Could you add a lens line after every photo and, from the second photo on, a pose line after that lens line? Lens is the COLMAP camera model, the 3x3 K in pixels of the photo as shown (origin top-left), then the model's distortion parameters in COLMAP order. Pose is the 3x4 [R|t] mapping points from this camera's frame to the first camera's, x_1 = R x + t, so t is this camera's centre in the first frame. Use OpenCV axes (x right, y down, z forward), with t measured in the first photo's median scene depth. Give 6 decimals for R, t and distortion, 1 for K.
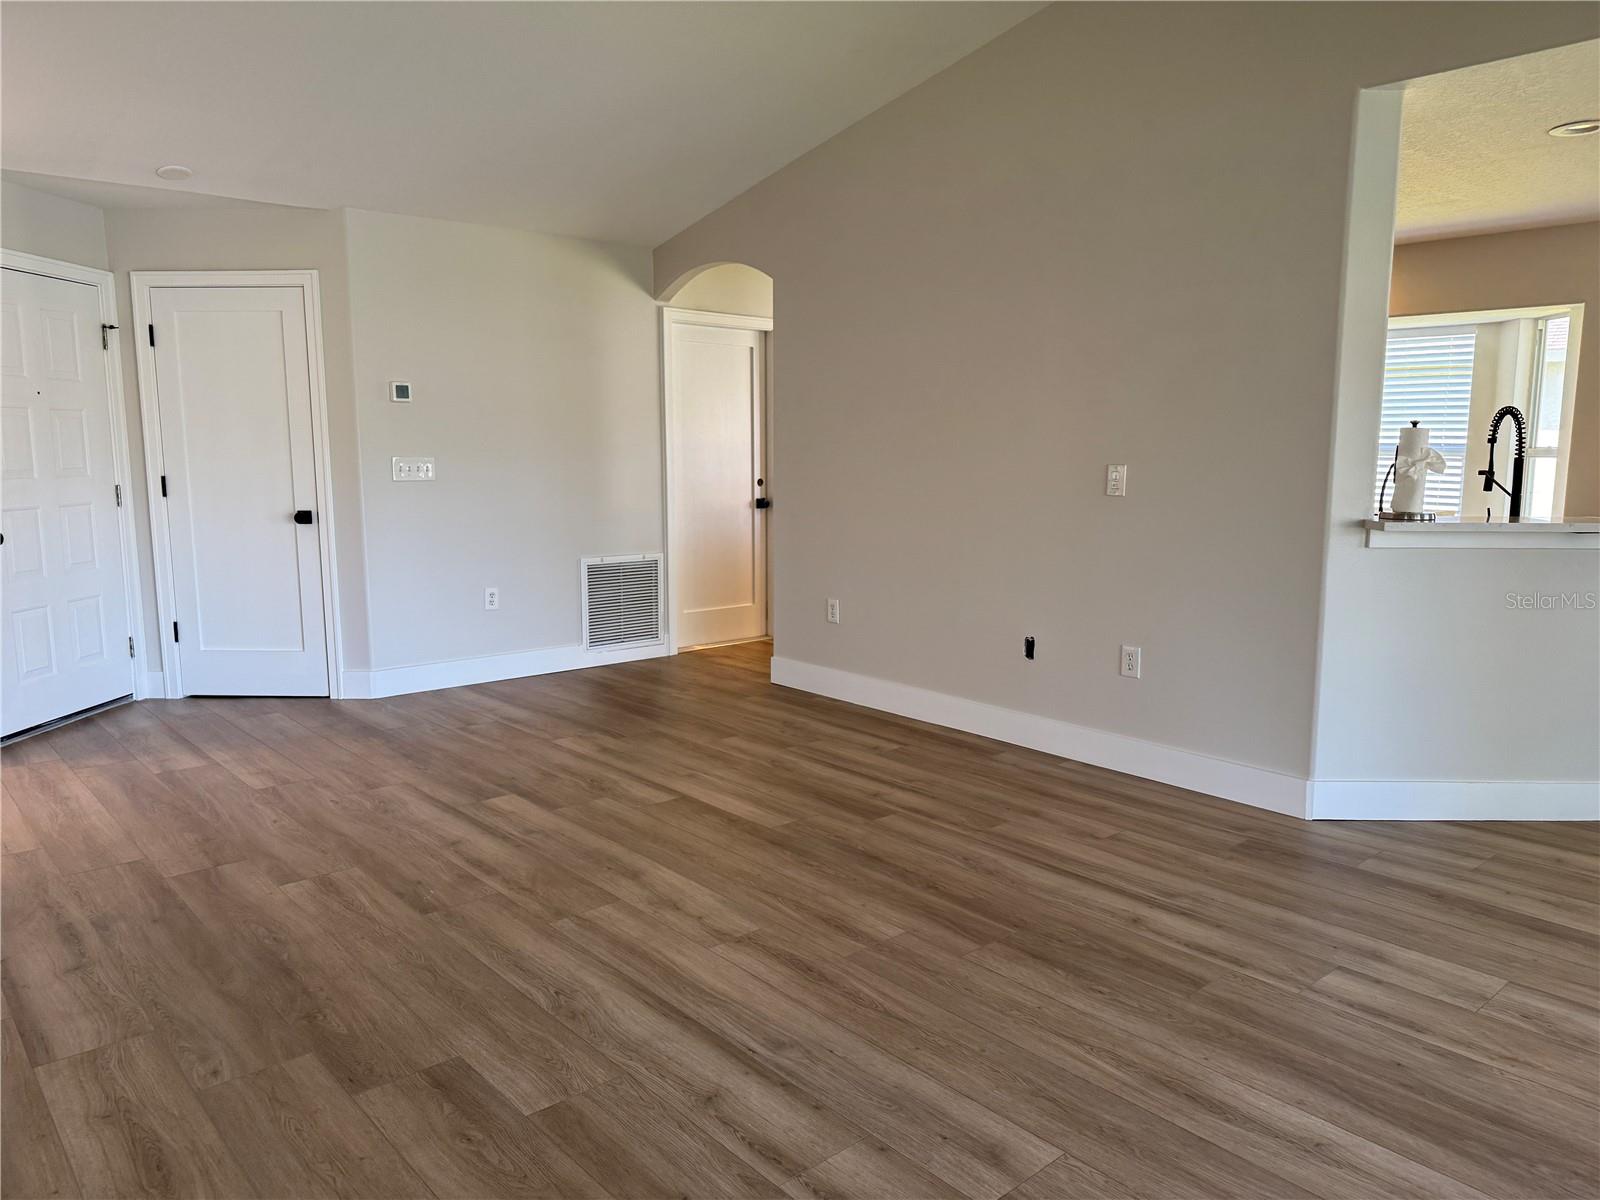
lens RADIAL K [[1128.7, 0, 800.0], [0, 1128.7, 600.0], [0, 0, 1]] dist [0.058023, -0.082110]
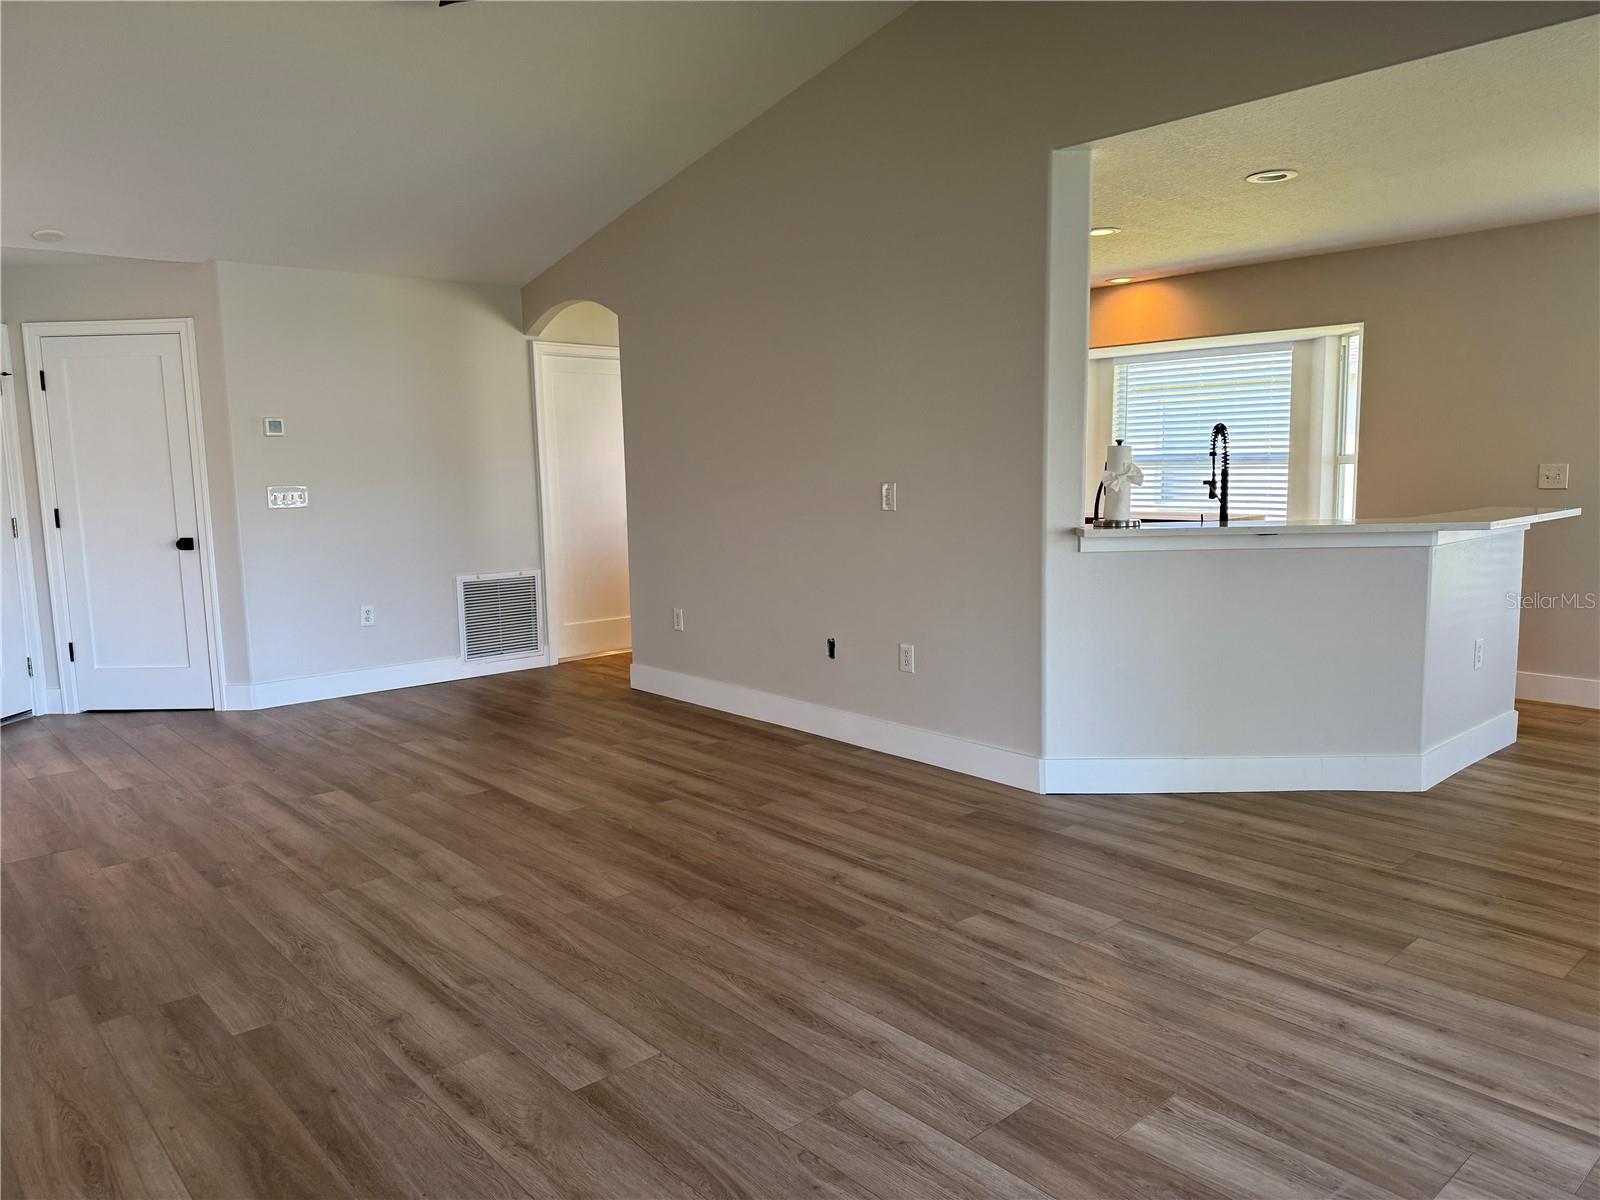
lens RADIAL K [[1128.7, 0, 800.0], [0, 1128.7, 600.0], [0, 0, 1]] dist [0.058023, -0.082110]
pose [[0.999775, -0.021175, 0.001235, 0.209341], [0.021189, 0.999702, -0.012128, 0.009247], [-0.000978, 0.012152, 0.999926, -0.123138]]
